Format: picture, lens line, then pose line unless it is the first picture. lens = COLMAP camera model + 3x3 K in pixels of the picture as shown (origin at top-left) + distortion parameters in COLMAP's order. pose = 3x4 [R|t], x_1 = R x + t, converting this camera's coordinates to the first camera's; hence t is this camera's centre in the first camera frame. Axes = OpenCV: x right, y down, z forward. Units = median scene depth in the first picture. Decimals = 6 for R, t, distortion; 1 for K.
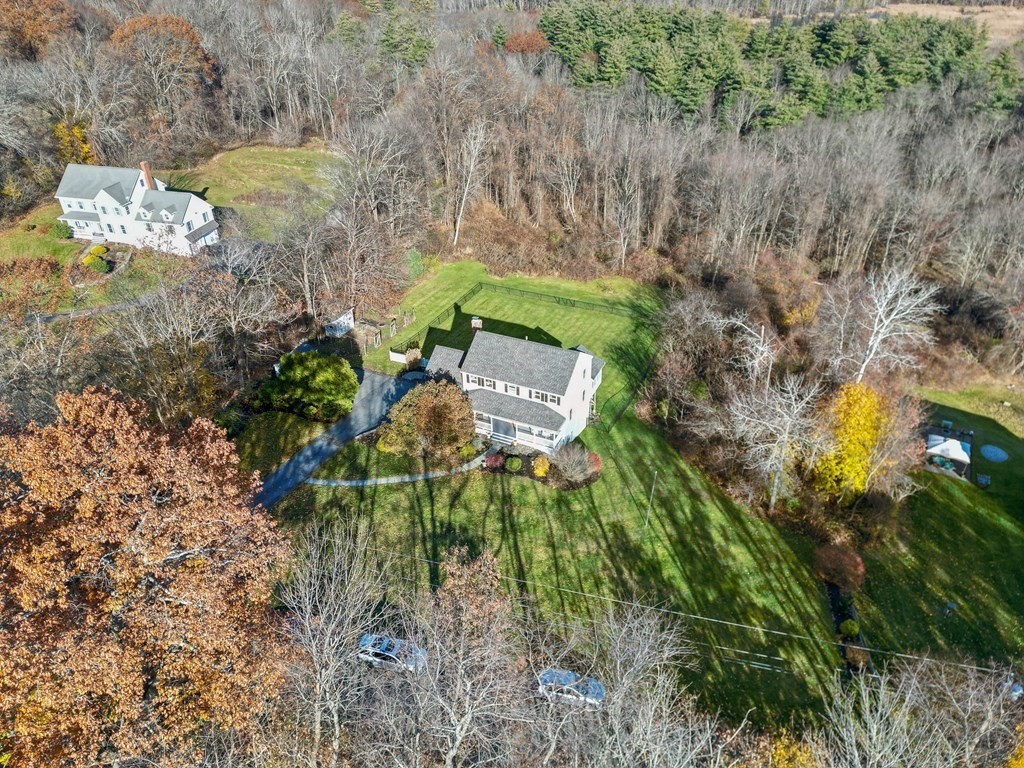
lens RADIAL K [[704.4, 0, 509.5], [0, 704.4, 377.8], [0, 0, 1]] dist [0.048445, -0.033747]
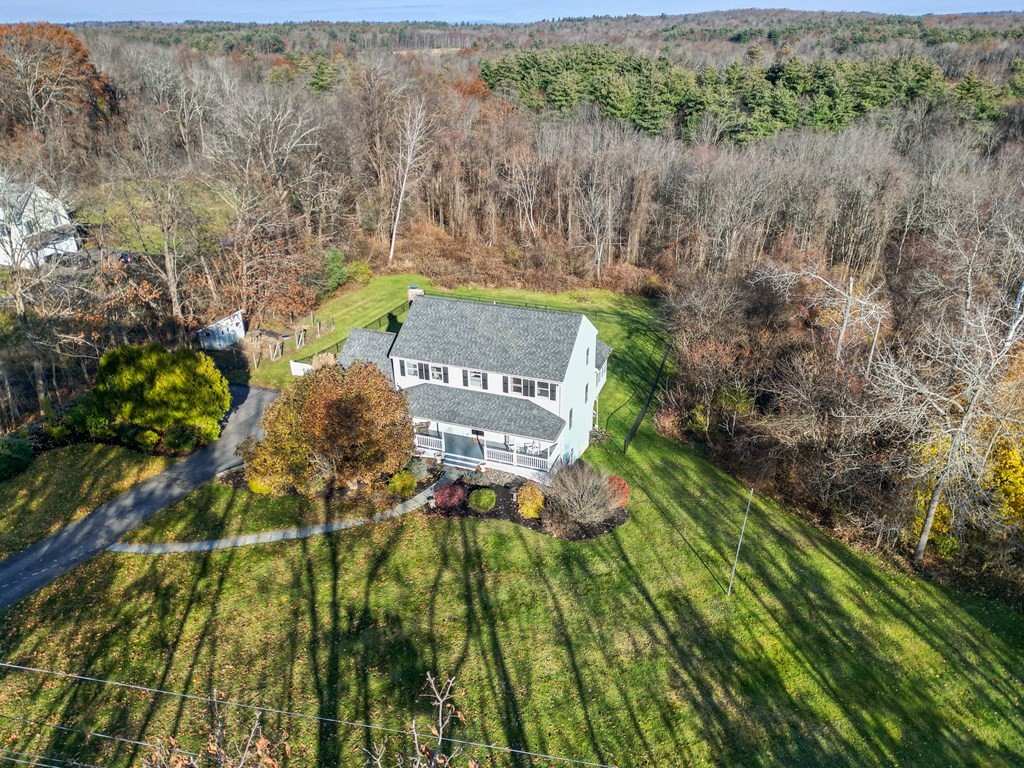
lens RADIAL K [[704.4, 0, 516.7], [0, 704.4, 383.7], [0, 0, 1]] dist [0.048445, -0.033747]
pose [[0.995928, -0.027275, 0.085927, -0.012604], [0.036269, 0.993820, -0.104913, 0.085208], [-0.082535, 0.107602, 0.990762, 0.390432]]
